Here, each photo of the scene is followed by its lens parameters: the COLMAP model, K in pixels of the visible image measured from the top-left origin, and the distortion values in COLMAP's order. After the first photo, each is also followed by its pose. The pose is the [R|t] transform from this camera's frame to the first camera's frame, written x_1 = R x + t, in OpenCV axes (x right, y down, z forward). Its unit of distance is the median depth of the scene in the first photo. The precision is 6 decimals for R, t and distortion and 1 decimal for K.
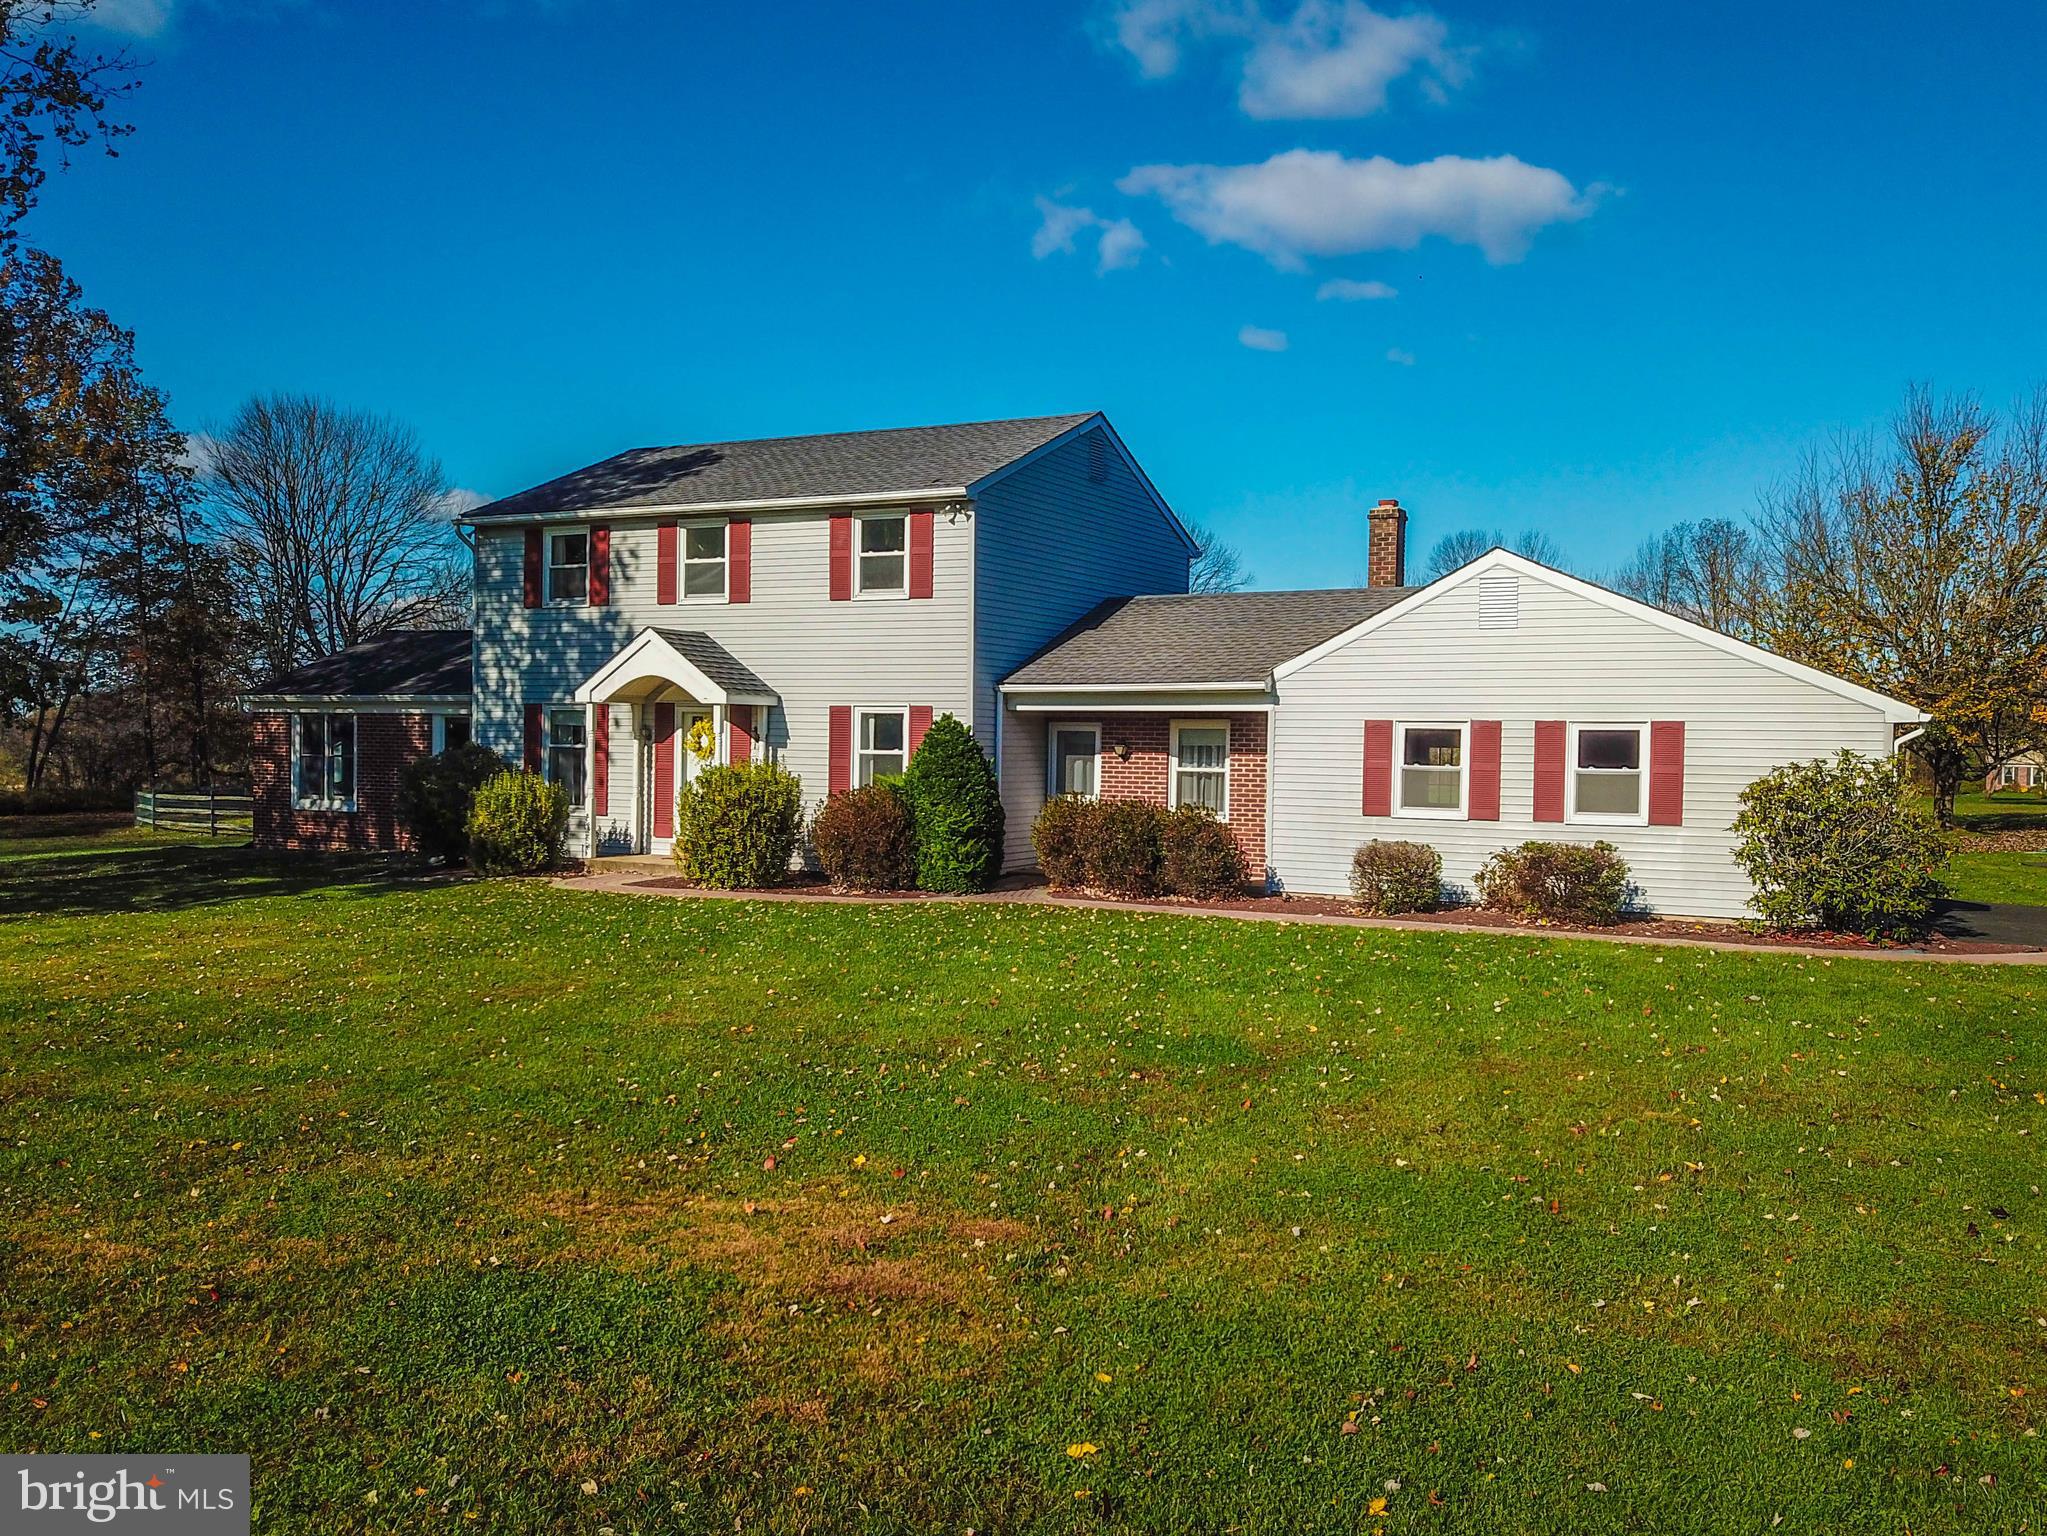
lens RADIAL K [[1750.4, 0, 1023.5], [0, 1750.4, 768.0], [0, 0, 1]] dist [-0.008565, -0.006576]
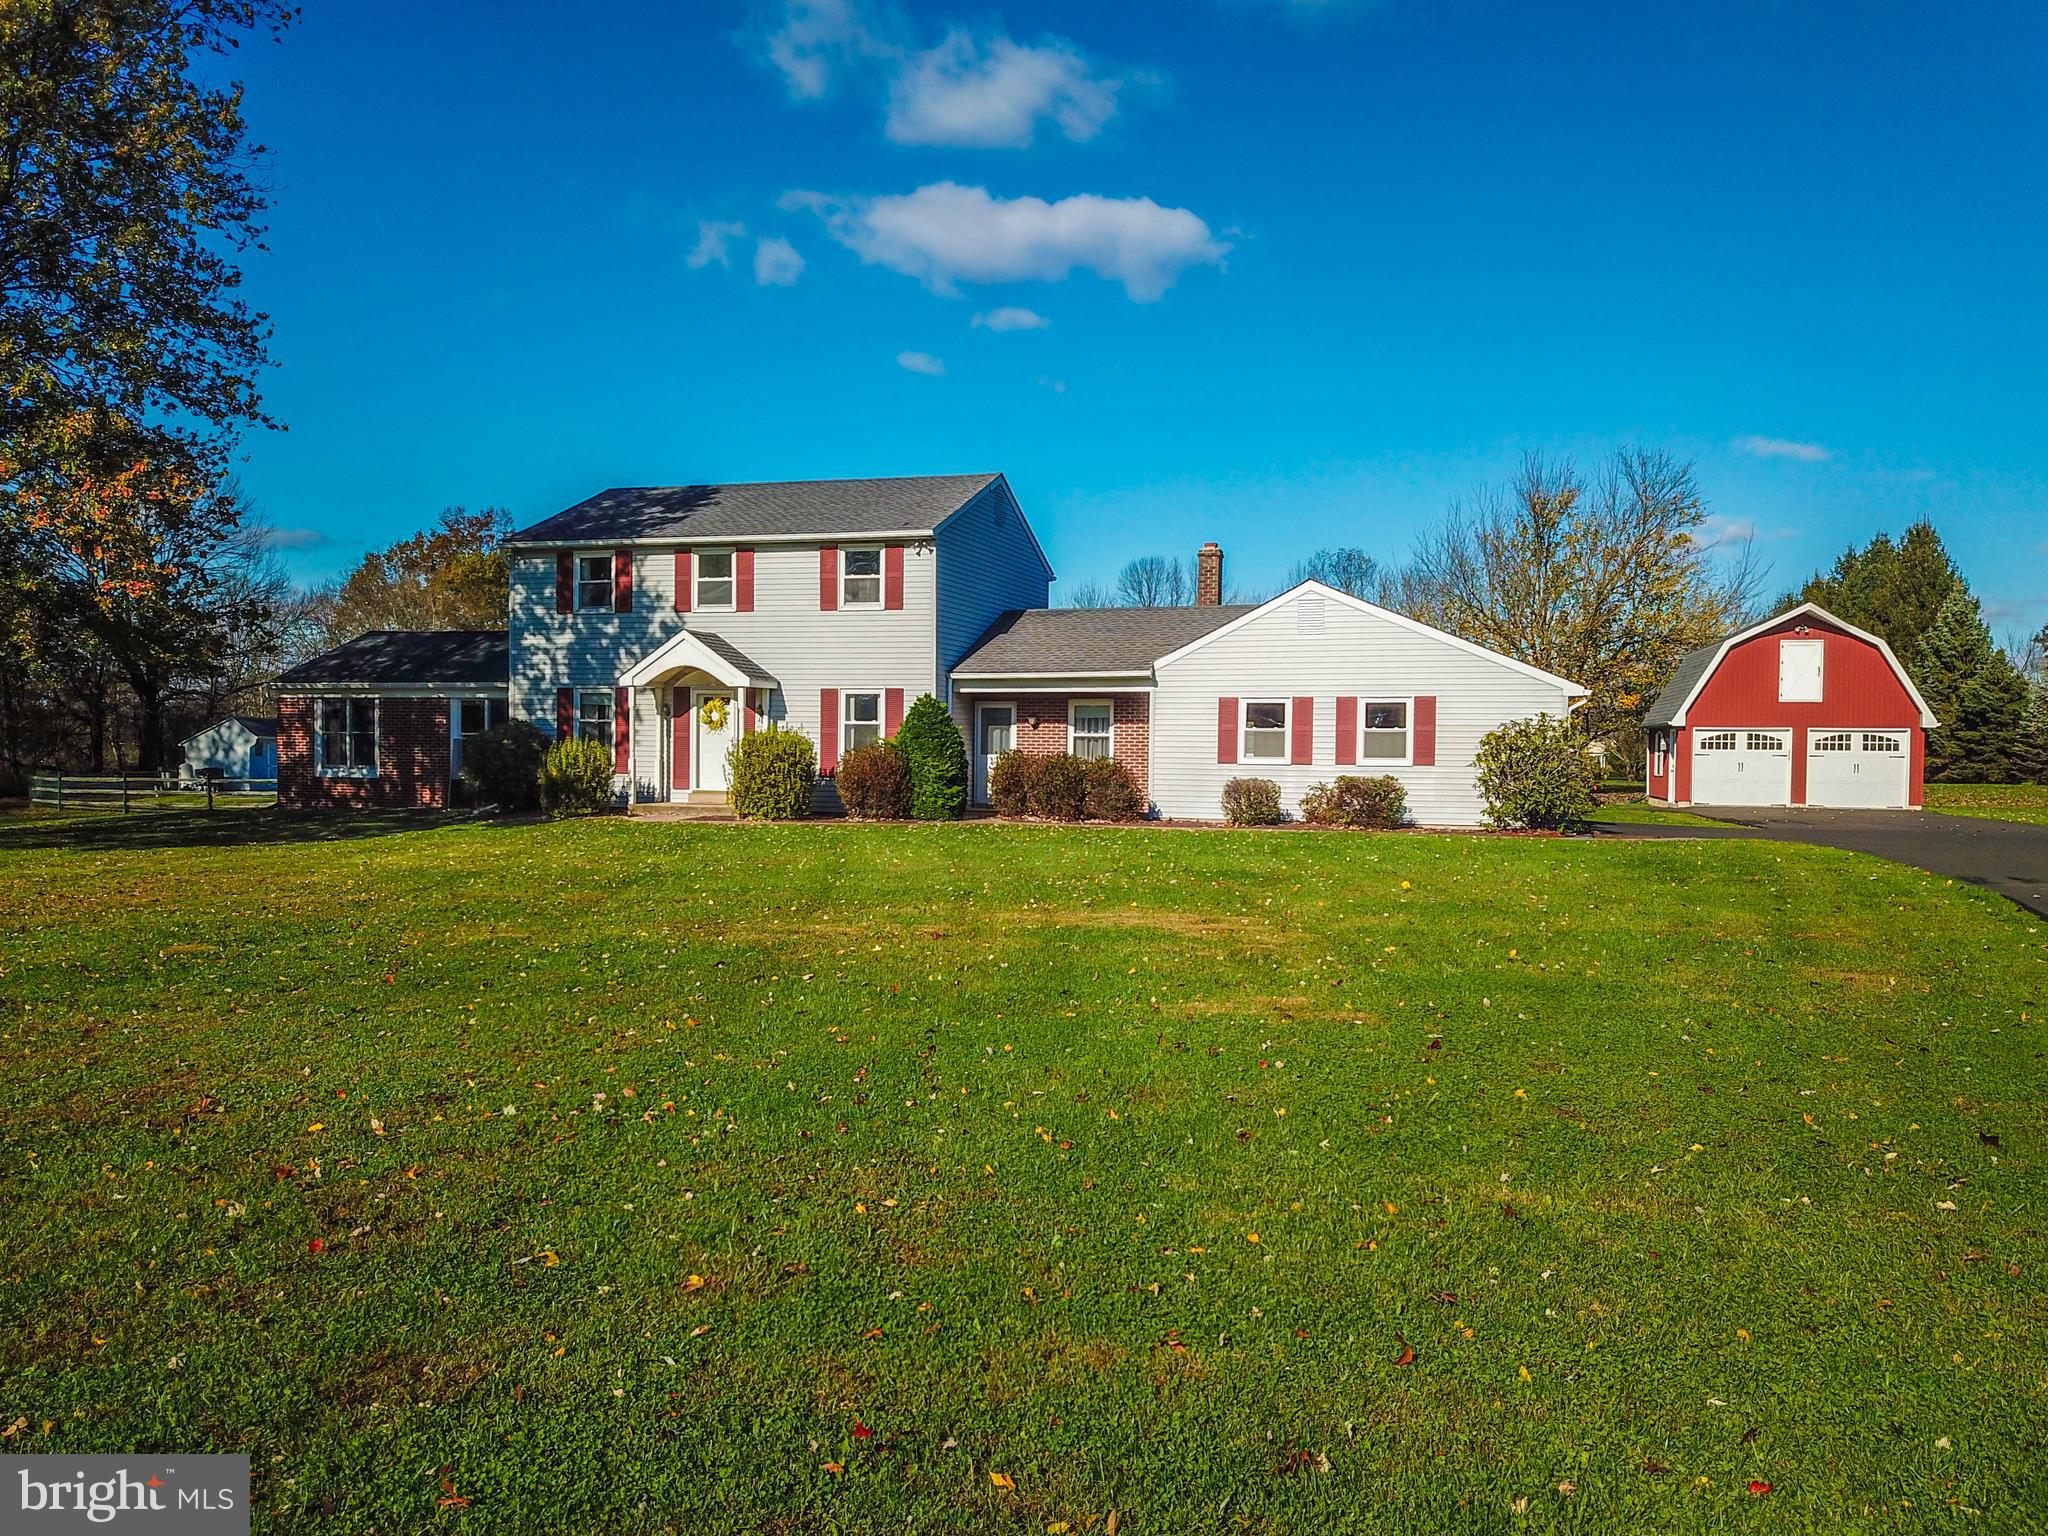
lens RADIAL K [[1613.9, 0, 1024.0], [0, 1613.9, 768.0], [0, 0, 1]] dist [-0.000698, -0.003557]
pose [[0.982142, -0.010958, 0.187822, -0.195007], [0.009401, 0.999914, 0.009178, 0.015881], [-0.187906, -0.007248, 0.982160, -0.255336]]
